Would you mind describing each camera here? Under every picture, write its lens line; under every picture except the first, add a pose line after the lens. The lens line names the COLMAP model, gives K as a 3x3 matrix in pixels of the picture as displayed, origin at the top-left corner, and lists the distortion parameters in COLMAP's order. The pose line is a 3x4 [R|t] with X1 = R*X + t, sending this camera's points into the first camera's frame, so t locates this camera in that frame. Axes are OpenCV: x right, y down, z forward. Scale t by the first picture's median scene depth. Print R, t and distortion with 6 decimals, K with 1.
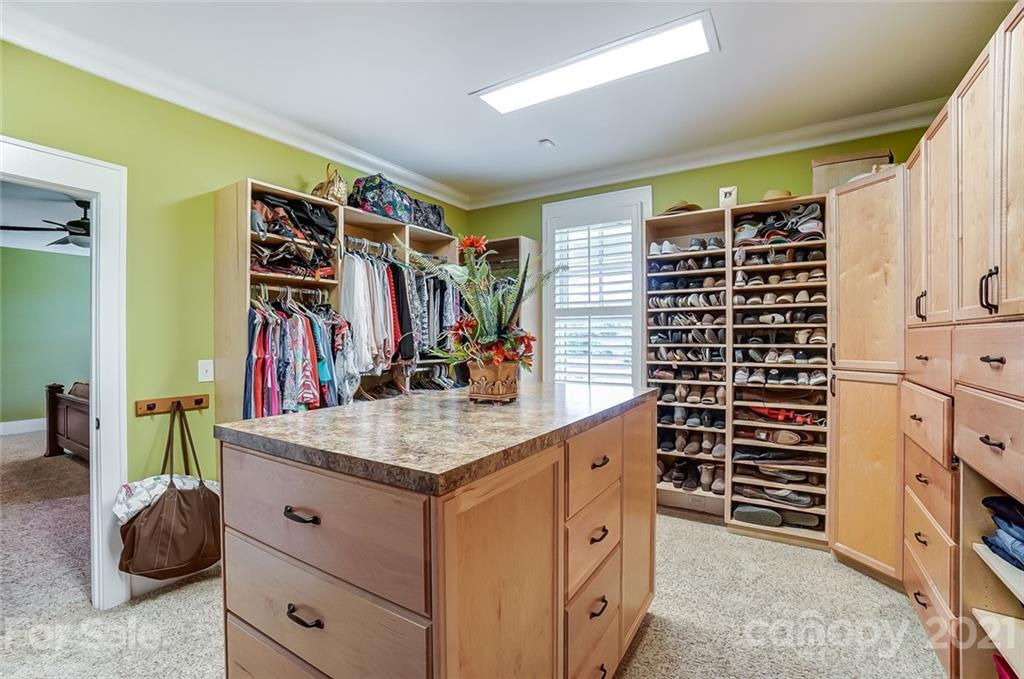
lens RADIAL K [[448.3, 0, 508.2], [0, 448.3, 341.4], [0, 0, 1]] dist [-0.024220, 0.001841]
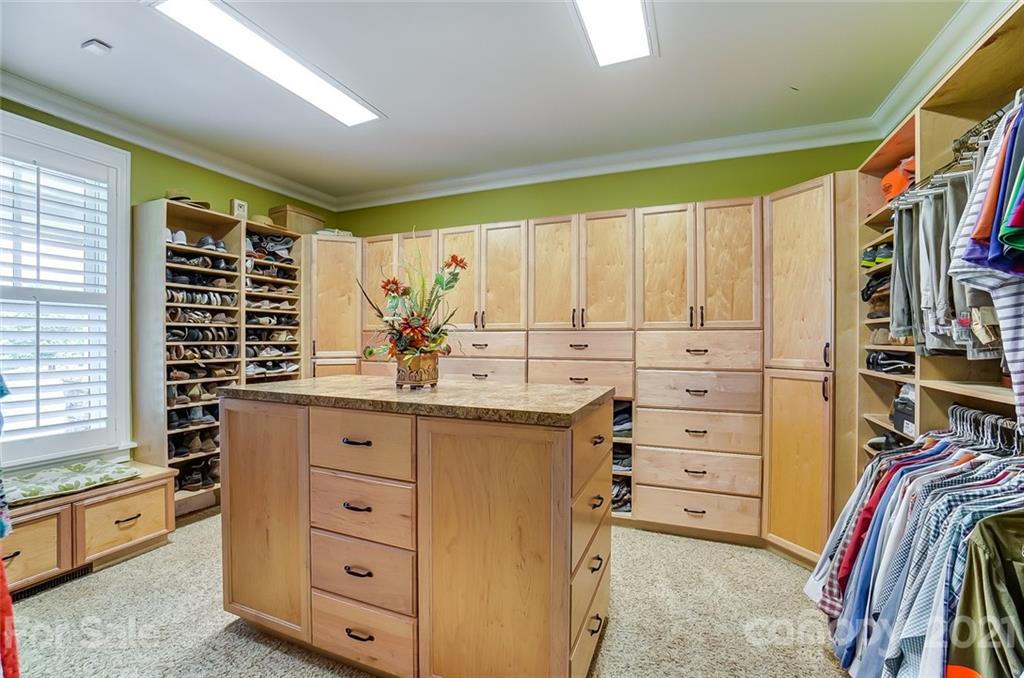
lens RADIAL K [[448.3, 0, 508.0], [0, 448.3, 341.5], [0, 0, 1]] dist [-0.024220, 0.001841]
pose [[-0.135977, -0.003553, 0.990706, -0.688035], [0.001630, 0.999991, 0.003810, 0.002580], [-0.990711, 0.002133, -0.135970, 0.480673]]
